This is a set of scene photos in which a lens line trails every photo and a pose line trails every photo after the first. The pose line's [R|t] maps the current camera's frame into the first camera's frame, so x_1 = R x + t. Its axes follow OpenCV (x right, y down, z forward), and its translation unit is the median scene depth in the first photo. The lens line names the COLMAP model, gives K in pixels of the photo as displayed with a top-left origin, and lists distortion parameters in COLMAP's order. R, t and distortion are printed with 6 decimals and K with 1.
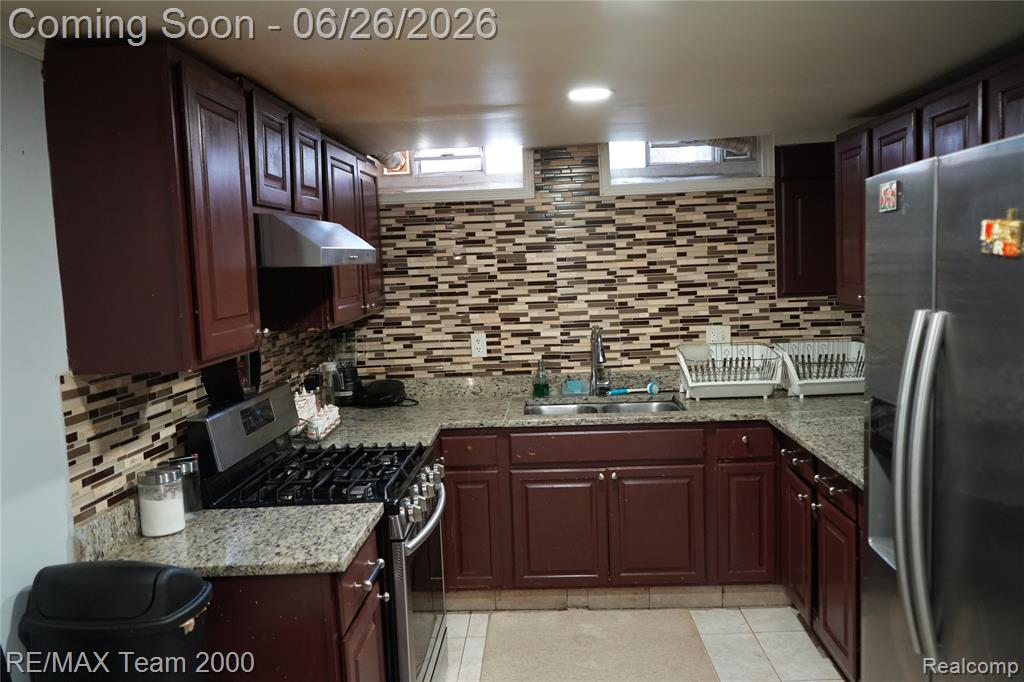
lens RADIAL K [[813.3, 0, 513.2], [0, 813.3, 340.0], [0, 0, 1]] dist [-0.018837, 0.014432]
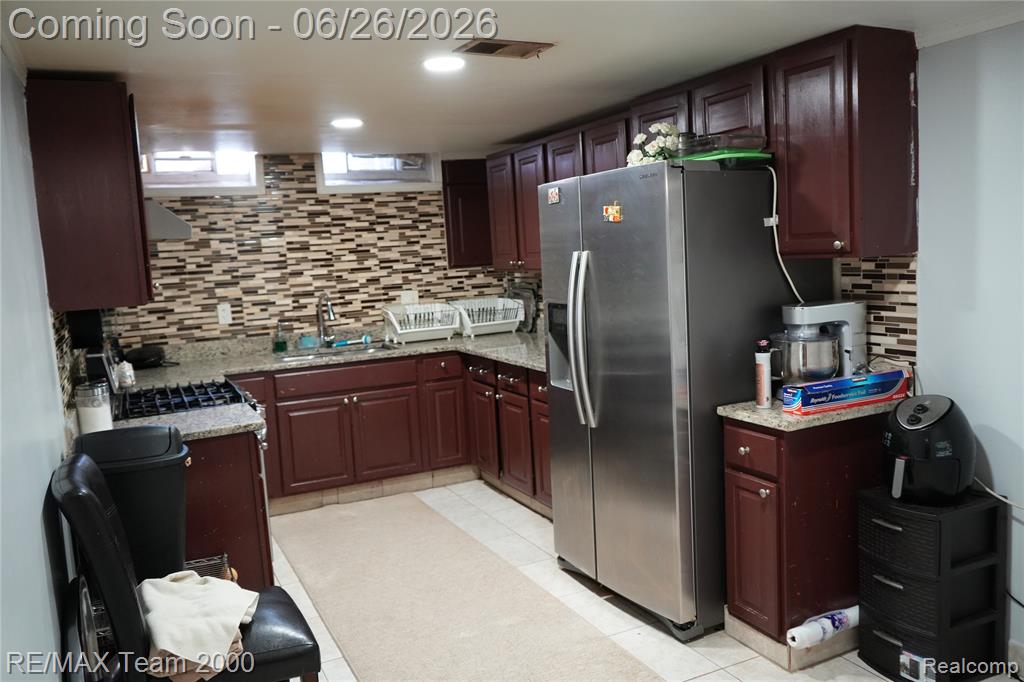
lens RADIAL K [[813.3, 0, 510.5], [0, 813.3, 343.8], [0, 0, 1]] dist [-0.018837, 0.014432]
pose [[0.883051, -0.064460, 0.464828, -0.238598], [0.063809, 0.997815, 0.017151, 0.058788], [-0.464918, 0.014515, 0.885235, -0.285719]]
